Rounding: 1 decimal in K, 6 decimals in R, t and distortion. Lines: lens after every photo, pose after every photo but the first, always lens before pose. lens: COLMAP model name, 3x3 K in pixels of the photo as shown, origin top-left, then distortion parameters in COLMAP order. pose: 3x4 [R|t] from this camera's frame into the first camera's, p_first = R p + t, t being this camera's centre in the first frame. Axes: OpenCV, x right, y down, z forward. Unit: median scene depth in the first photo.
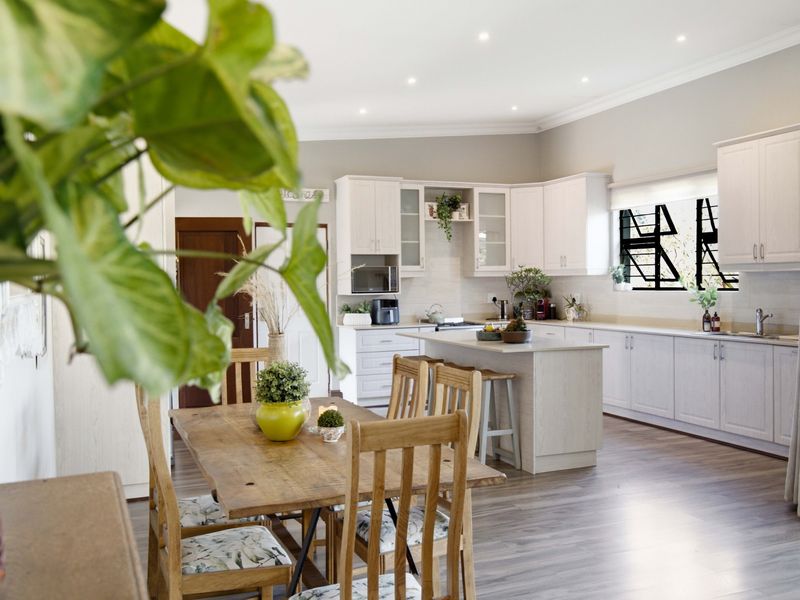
lens RADIAL K [[774.3, 0, 402.0], [0, 774.3, 322.9], [0, 0, 1]] dist [0.009223, 0.013638]
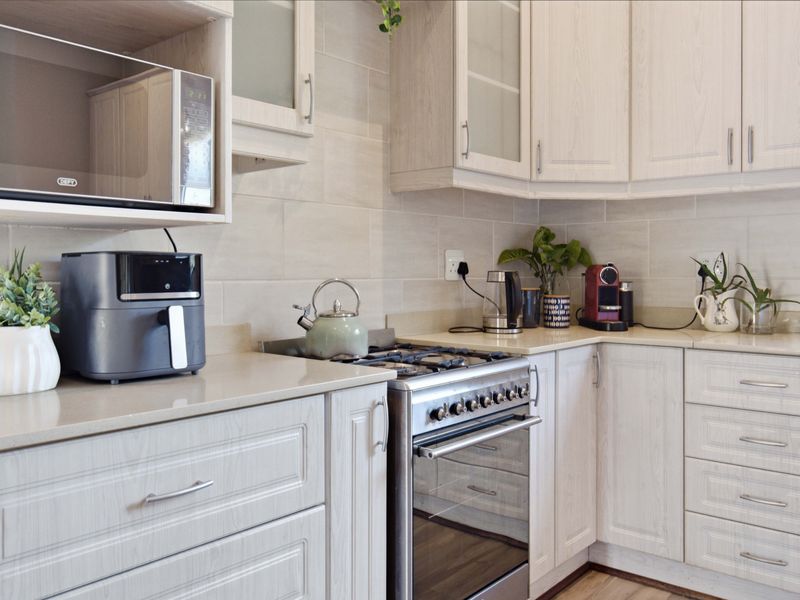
lens RADIAL K [[694.2, 0, 400.6], [0, 694.2, 270.5], [0, 0, 1]] dist [0.004352, 0.002686]
pose [[0.878962, 0.014758, 0.476663, -0.048257], [0.013406, 0.998361, -0.055631, -0.015087], [-0.476703, 0.055288, 0.877324, 0.827218]]
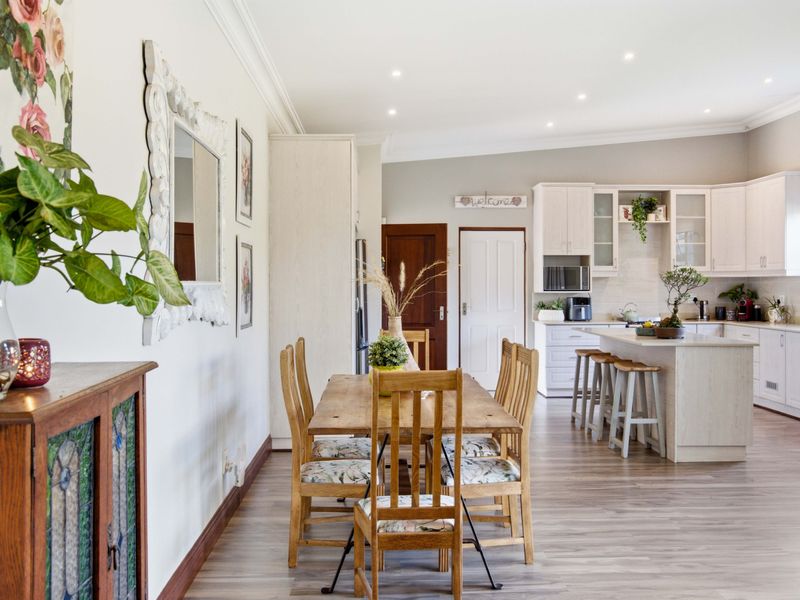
lens RADIAL K [[748.5, 0, 369.4], [0, 748.5, 312.6], [0, 0, 1]] dist [0.000226, -0.008421]
pose [[0.931525, 0.025592, -0.362777, 0.086503], [-0.030068, 0.999525, -0.006696, 0.006101], [0.362433, 0.017146, 0.931852, -0.062265]]
